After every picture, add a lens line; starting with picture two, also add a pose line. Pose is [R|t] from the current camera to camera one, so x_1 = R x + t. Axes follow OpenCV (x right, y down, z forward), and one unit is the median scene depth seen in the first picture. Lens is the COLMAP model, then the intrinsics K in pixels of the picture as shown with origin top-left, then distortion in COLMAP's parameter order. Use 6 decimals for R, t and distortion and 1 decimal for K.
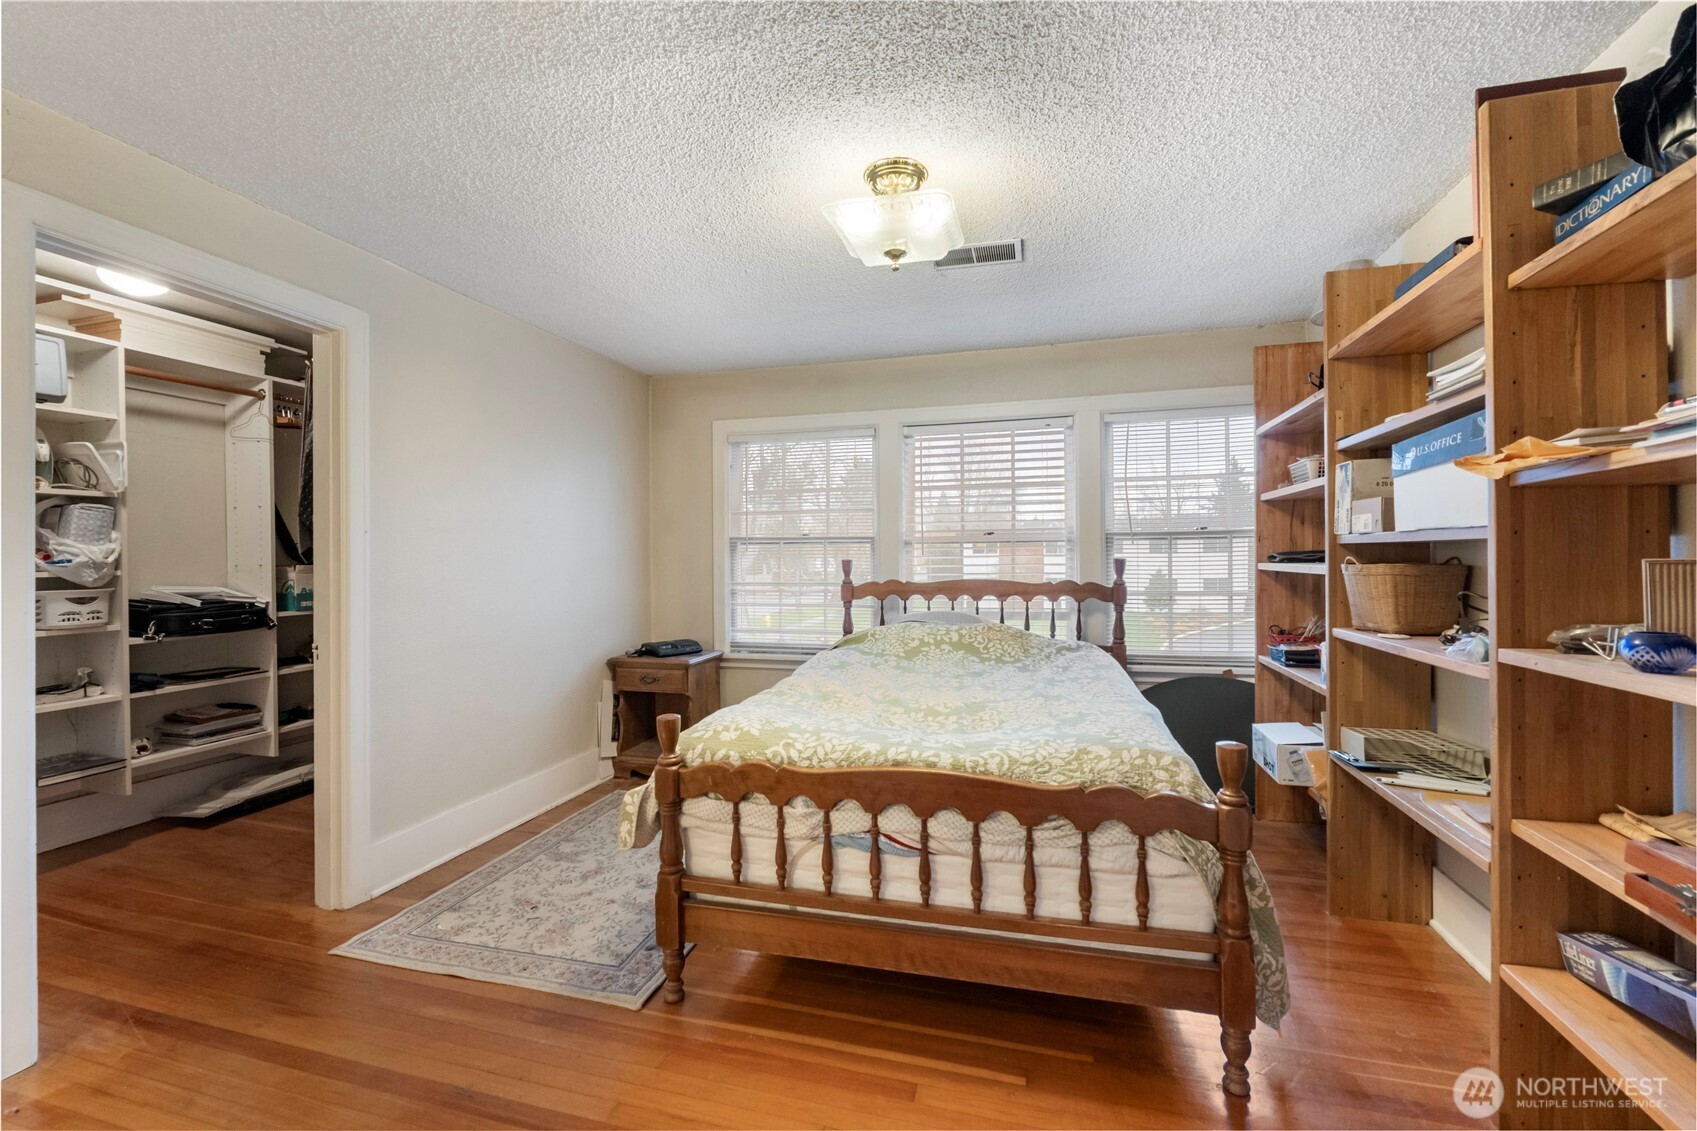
lens RADIAL K [[713.2, 0, 848.5], [0, 713.2, 565.5], [0, 0, 1]] dist [-0.002004, -0.000367]
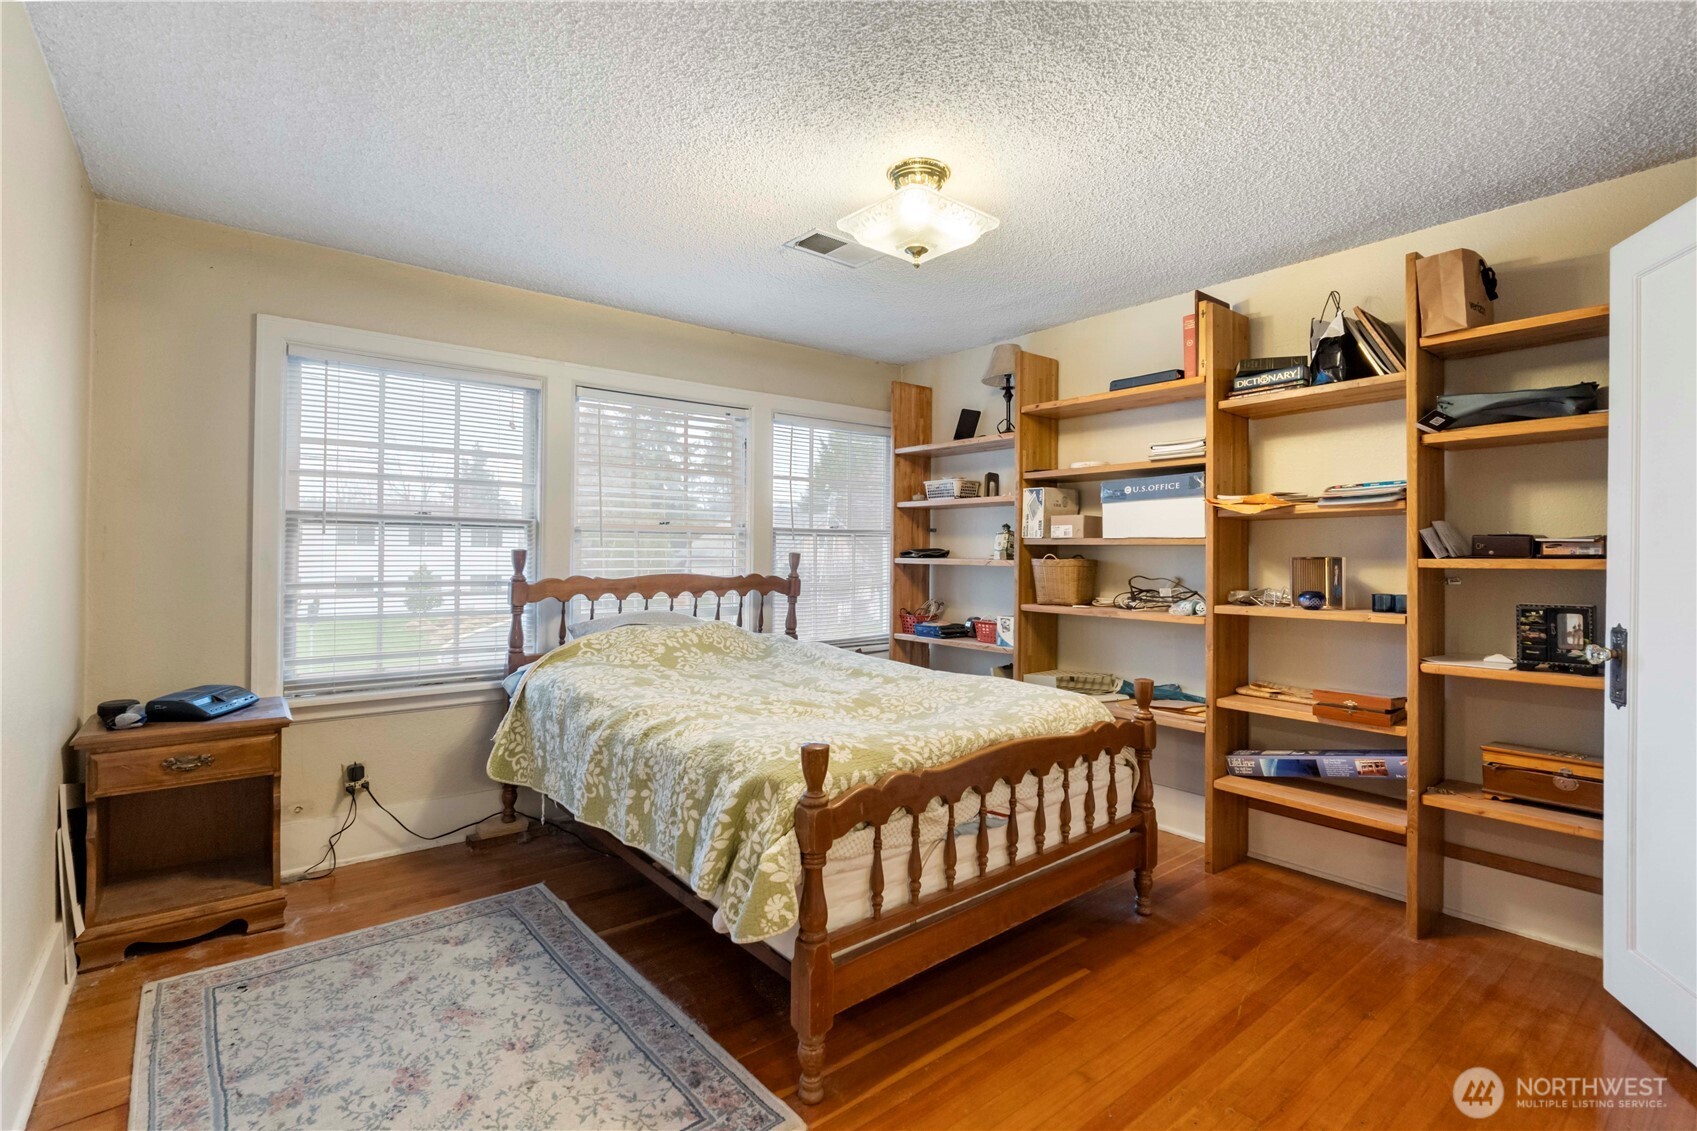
lens RADIAL K [[800.6, 0, 848.6], [0, 800.6, 554.8], [0, 0, 1]] dist [-0.000550, -0.000443]
pose [[0.567917, 0.010276, 0.823021, -0.615694], [-0.004575, 0.999946, -0.009329, 0.004403], [-0.823073, 0.001533, 0.567934, 0.289811]]
